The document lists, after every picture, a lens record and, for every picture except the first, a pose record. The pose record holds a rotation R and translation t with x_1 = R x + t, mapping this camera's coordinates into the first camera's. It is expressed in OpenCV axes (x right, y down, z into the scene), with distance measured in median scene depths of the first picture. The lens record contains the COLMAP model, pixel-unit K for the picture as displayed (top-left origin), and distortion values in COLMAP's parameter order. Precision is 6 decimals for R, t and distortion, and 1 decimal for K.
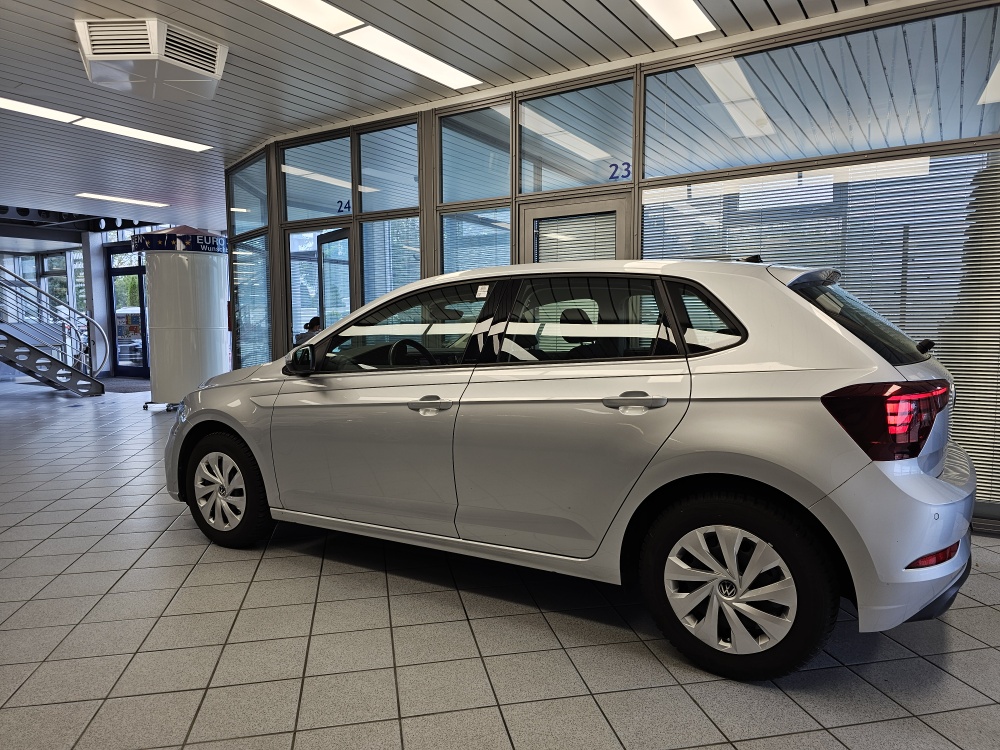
lens RADIAL K [[678.3, 0, 498.4], [0, 678.3, 345.6], [0, 0, 1]] dist [0.065700, -0.065036]
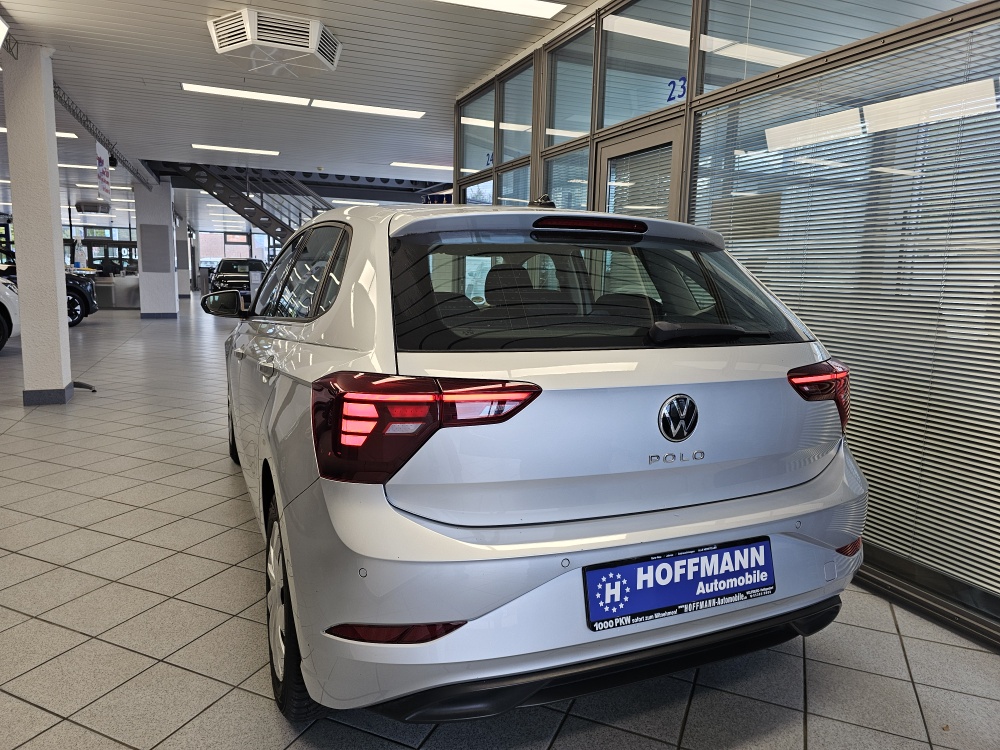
lens RADIAL K [[678.3, 0, 490.4], [0, 678.3, 339.0], [0, 0, 1]] dist [0.065700, -0.065036]
pose [[0.812594, 0.084741, -0.576637, 0.484679], [-0.052489, 0.995993, 0.072402, -0.017195], [0.580463, -0.028566, 0.813786, 0.232003]]
